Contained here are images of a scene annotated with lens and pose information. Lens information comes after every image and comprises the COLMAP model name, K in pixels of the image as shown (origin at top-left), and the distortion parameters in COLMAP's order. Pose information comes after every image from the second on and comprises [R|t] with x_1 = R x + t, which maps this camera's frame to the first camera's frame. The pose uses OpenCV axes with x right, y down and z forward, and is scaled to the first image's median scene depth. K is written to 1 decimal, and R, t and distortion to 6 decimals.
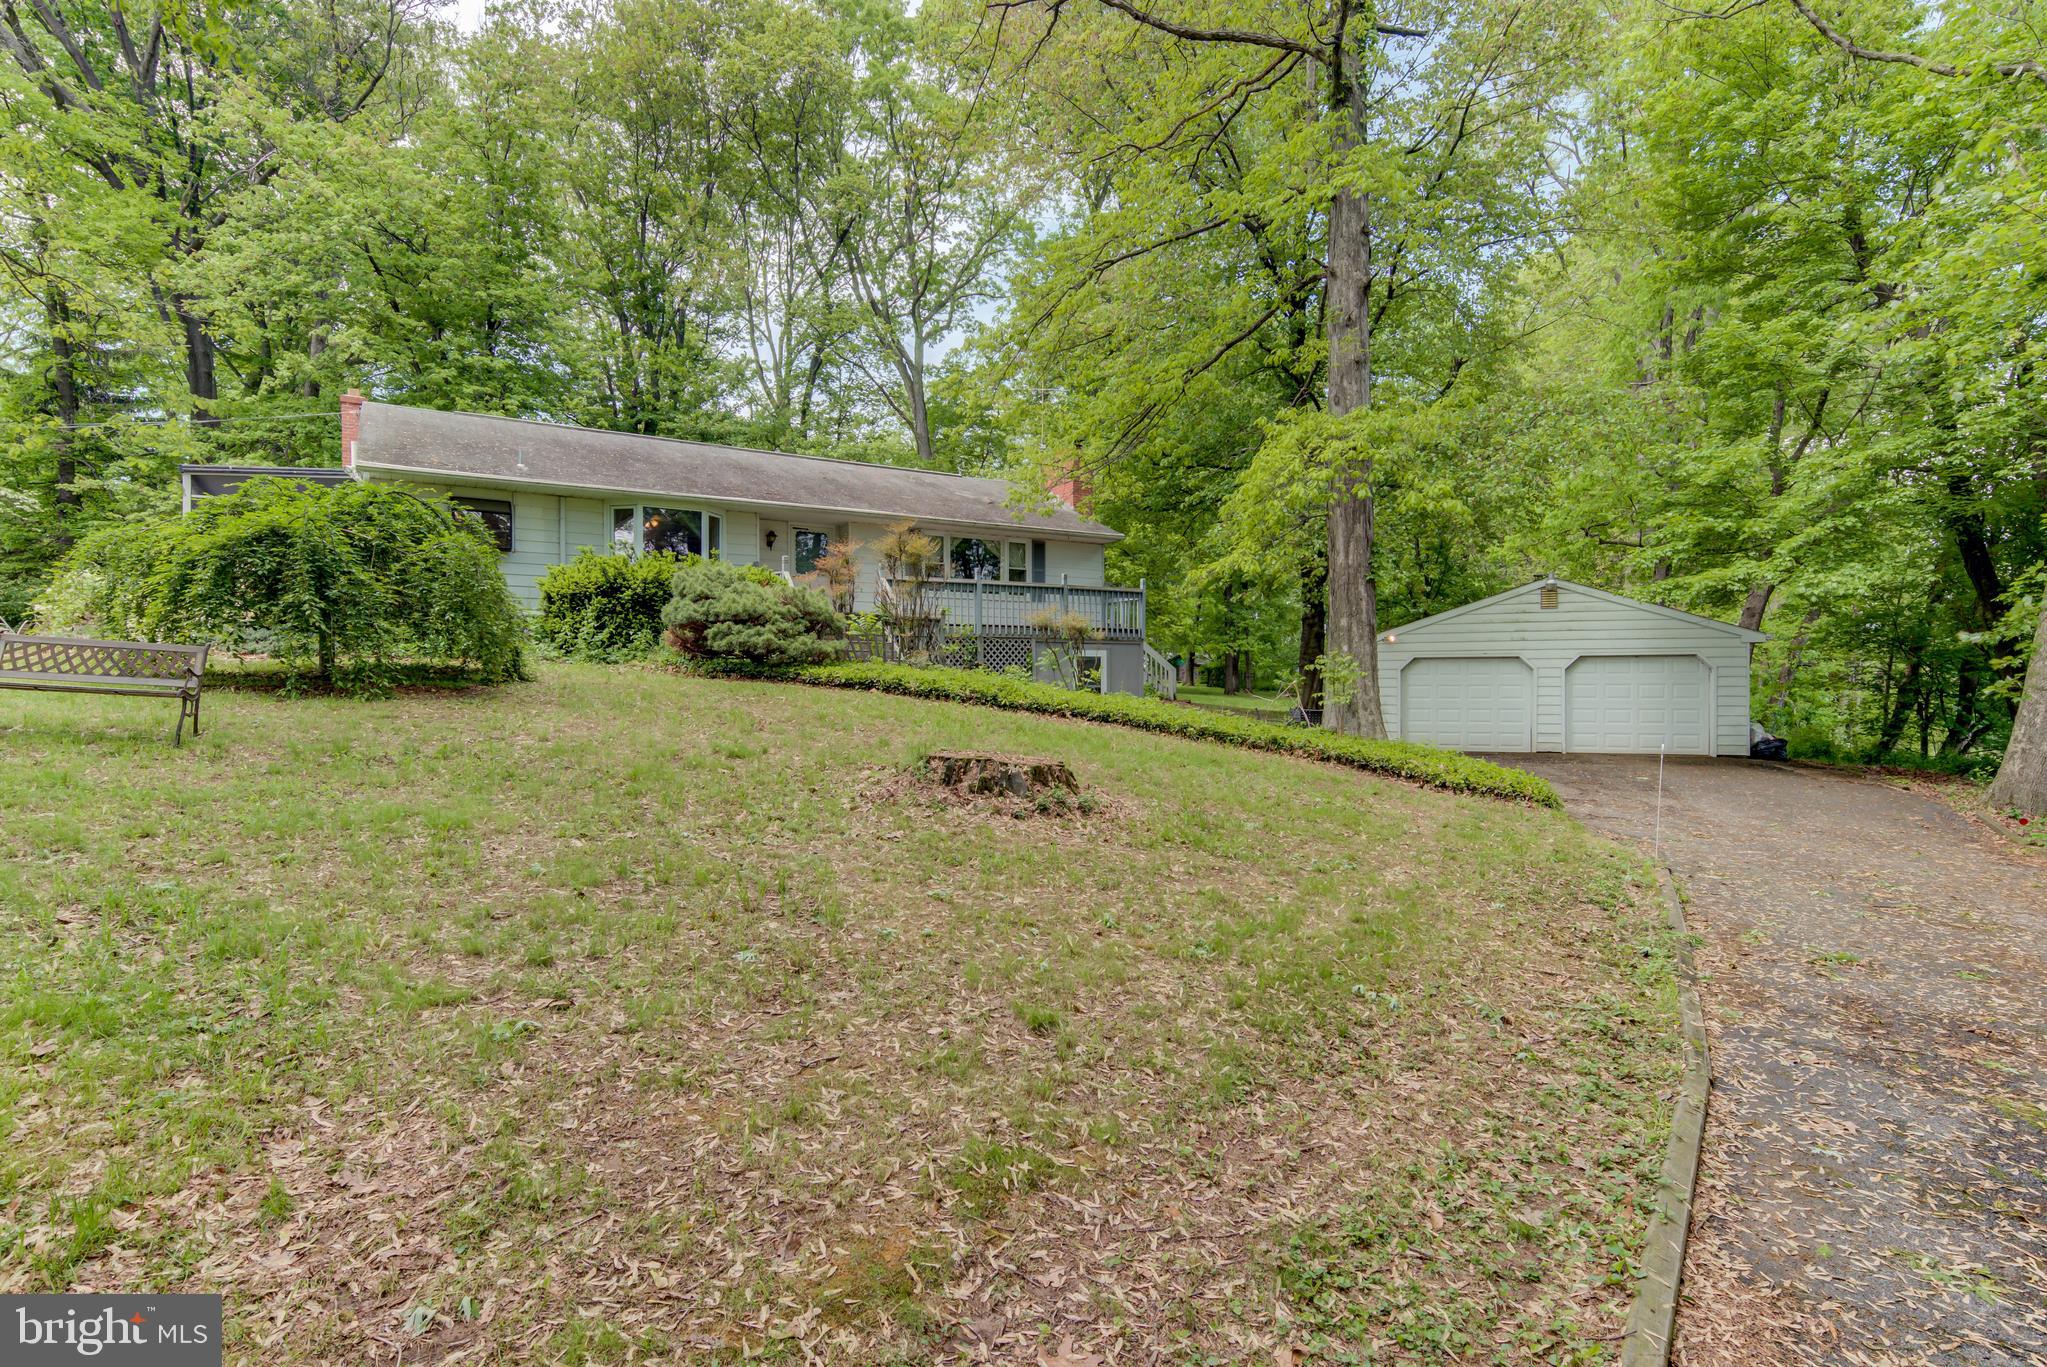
lens RADIAL K [[1027.6, 0, 1023.5], [0, 1027.6, 690.4], [0, 0, 1]] dist [0.025898, -0.011268]
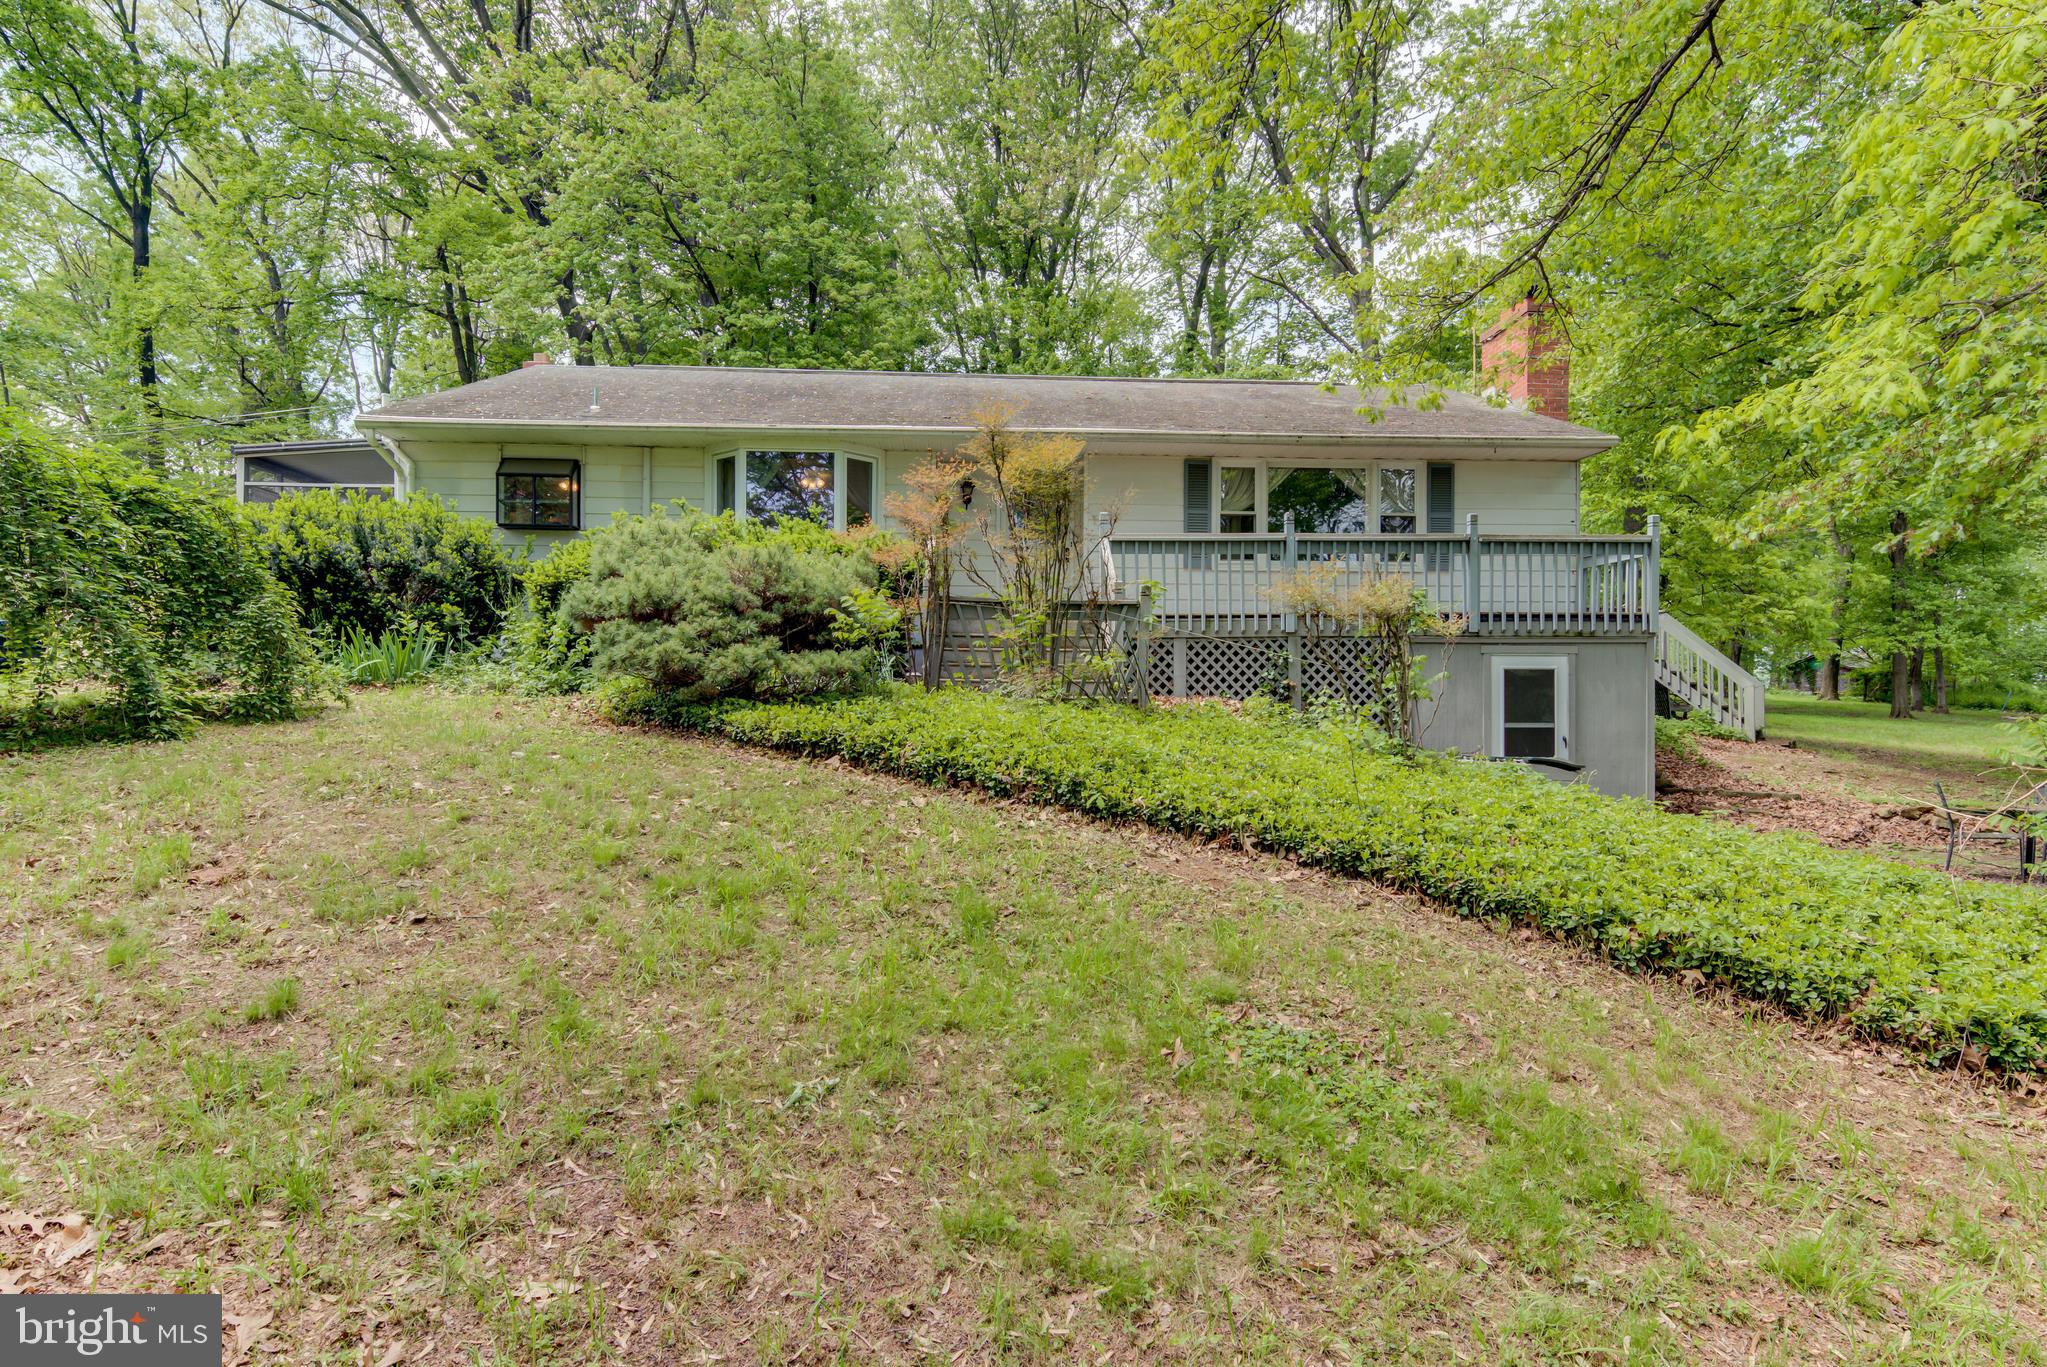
lens RADIAL K [[1120.2, 0, 1023.5], [0, 1120.2, 683.5], [0, 0, 1]] dist [0.031674, 0.000122]
pose [[0.893946, -0.004117, -0.448157, 0.113310], [-0.002319, 0.999902, -0.013811, -0.020854], [0.448170, 0.013385, 0.893848, 0.454842]]
